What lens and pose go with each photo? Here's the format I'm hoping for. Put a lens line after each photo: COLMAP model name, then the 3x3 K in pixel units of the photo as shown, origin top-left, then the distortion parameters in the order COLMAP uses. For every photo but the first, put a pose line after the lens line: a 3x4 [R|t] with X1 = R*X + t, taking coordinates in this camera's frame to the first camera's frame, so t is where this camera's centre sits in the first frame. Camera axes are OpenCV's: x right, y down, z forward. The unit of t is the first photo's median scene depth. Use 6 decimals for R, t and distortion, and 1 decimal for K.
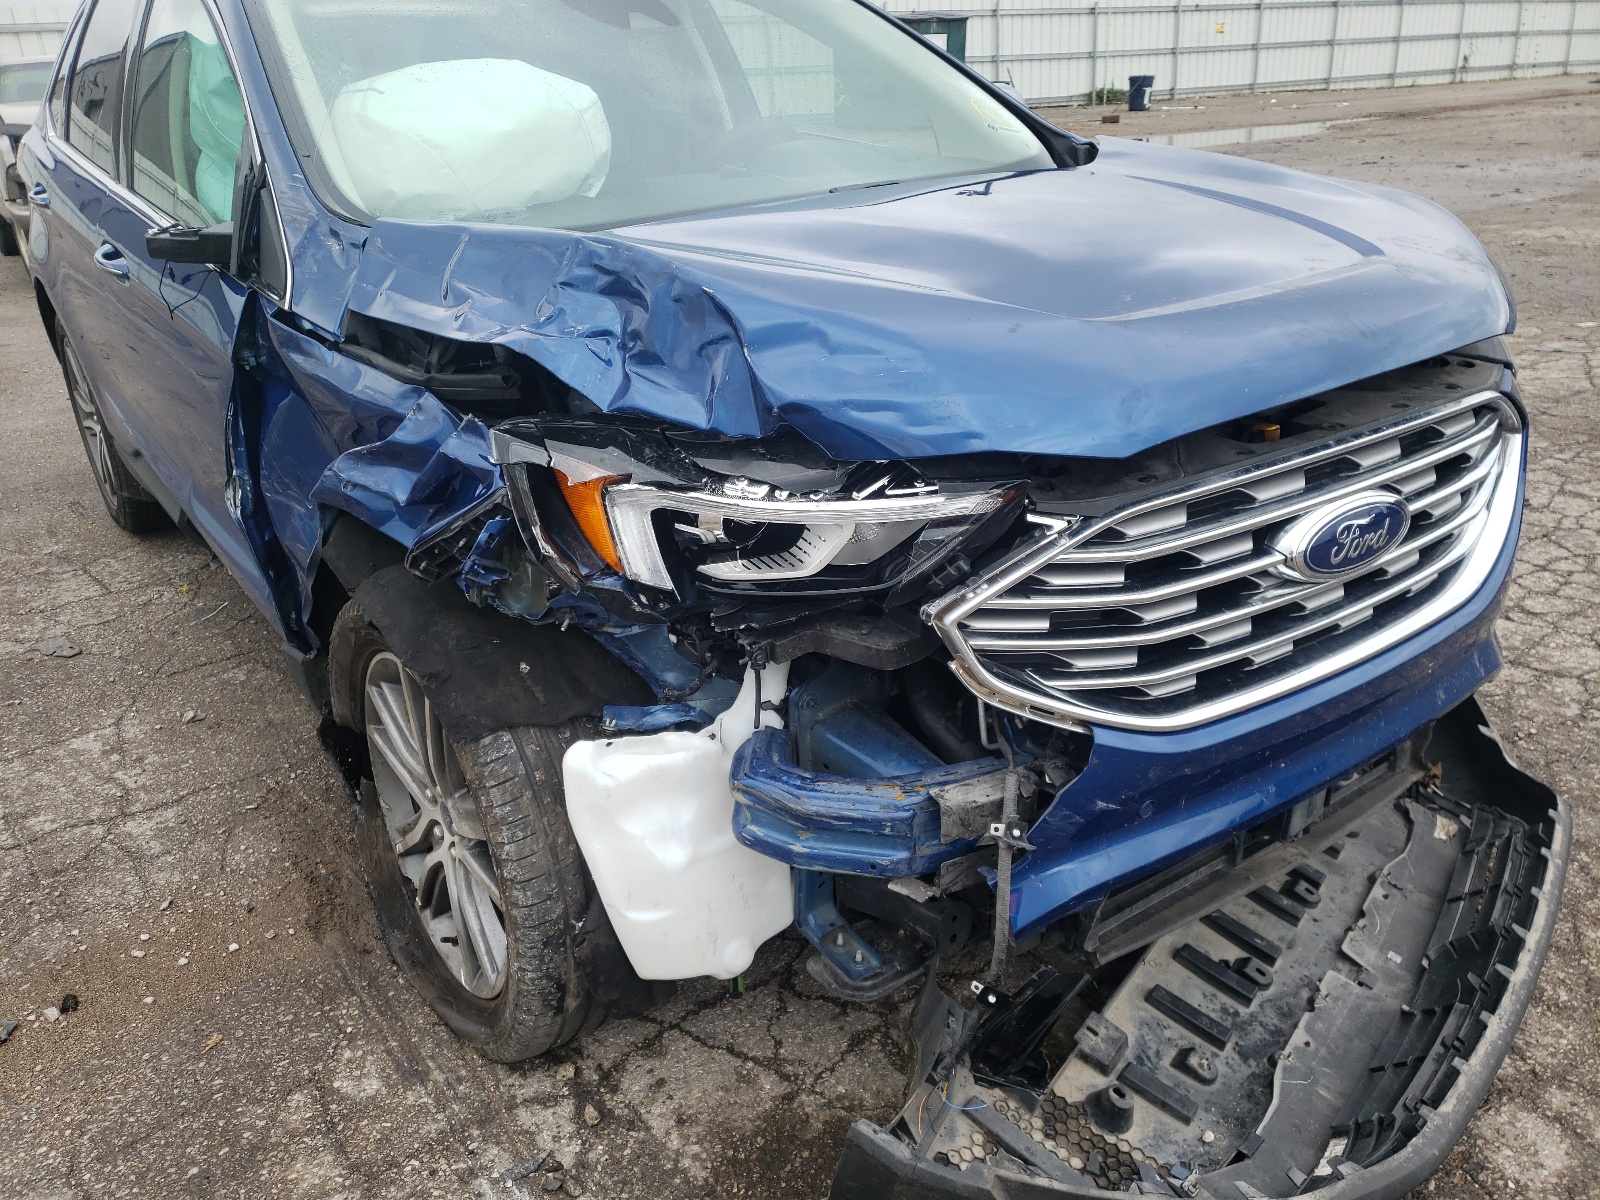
lens RADIAL K [[1247.1, 0, 847.9], [0, 1247.1, 626.9], [0, 0, 1]] dist [0.029463, -0.014716]
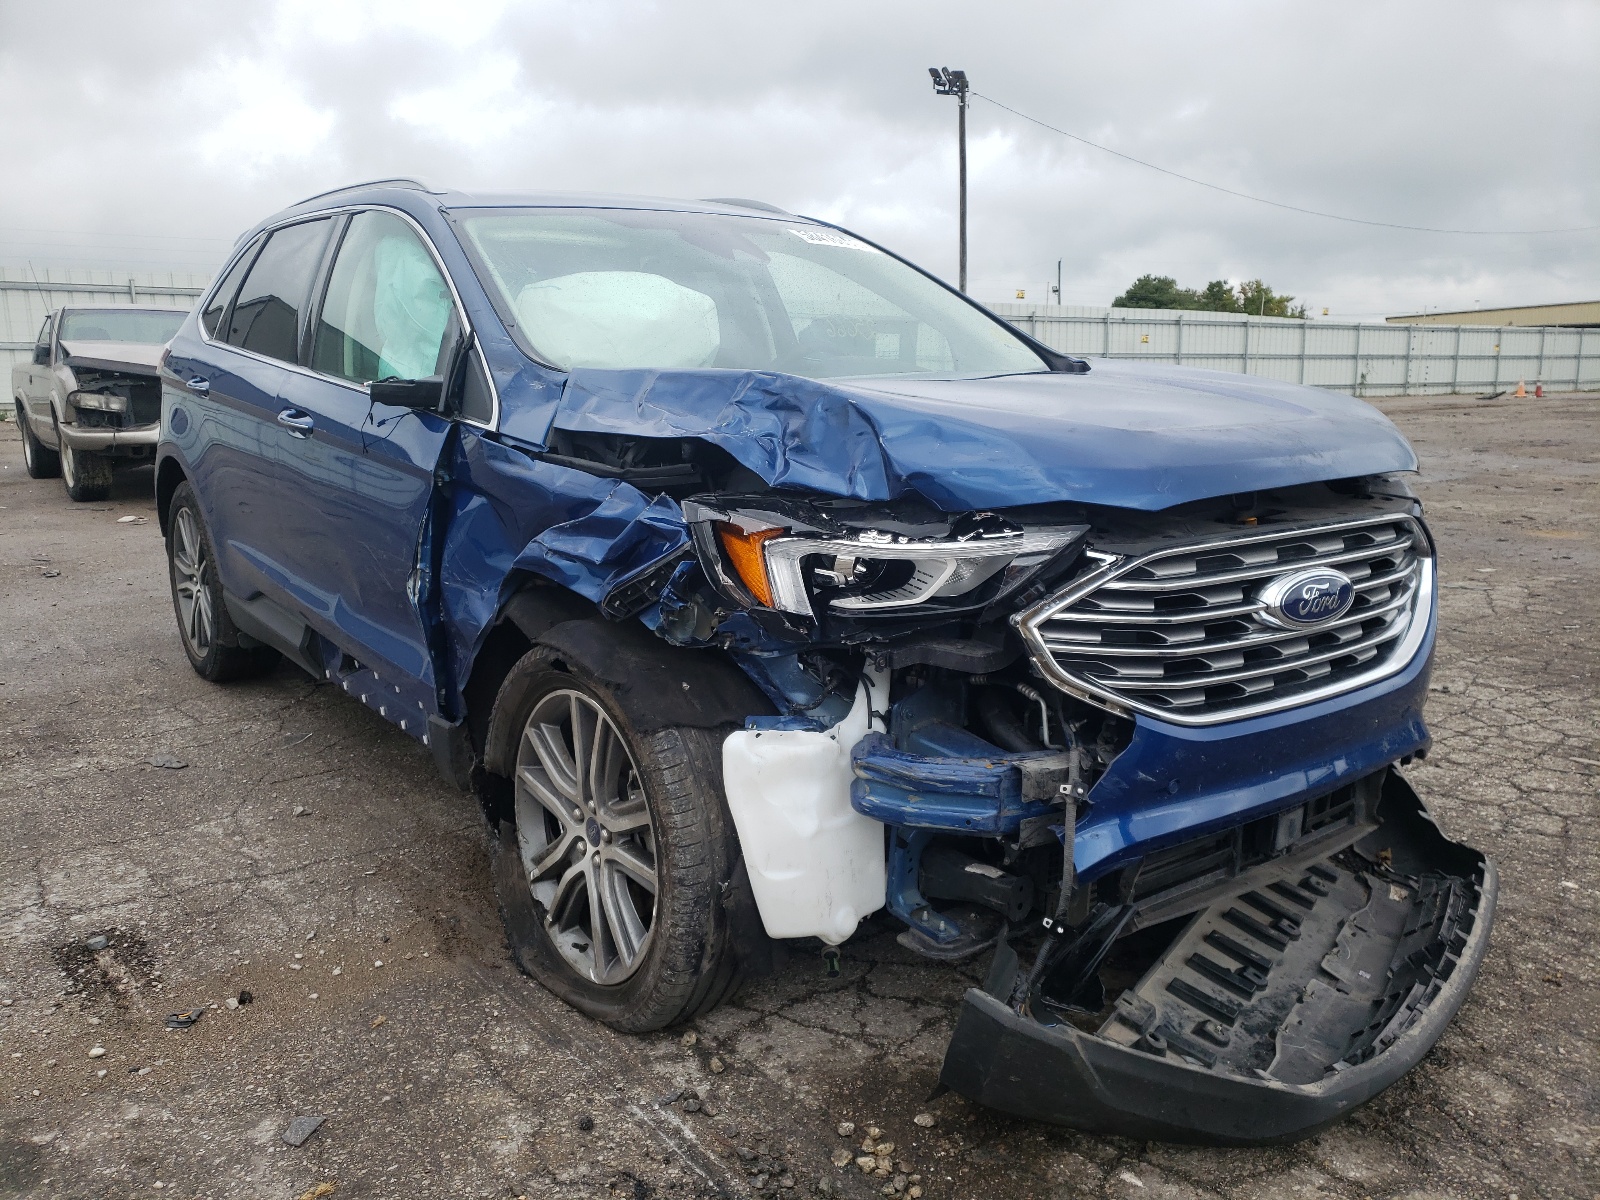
lens RADIAL K [[1247.1, 0, 847.9], [0, 1247.1, 626.9], [0, 0, 1]] dist [0.029463, -0.014716]
pose [[0.998634, 0.028232, 0.043977, -0.138191], [-0.018342, 0.977333, -0.210911, 0.221425], [-0.048934, 0.209817, 0.976515, -0.252631]]
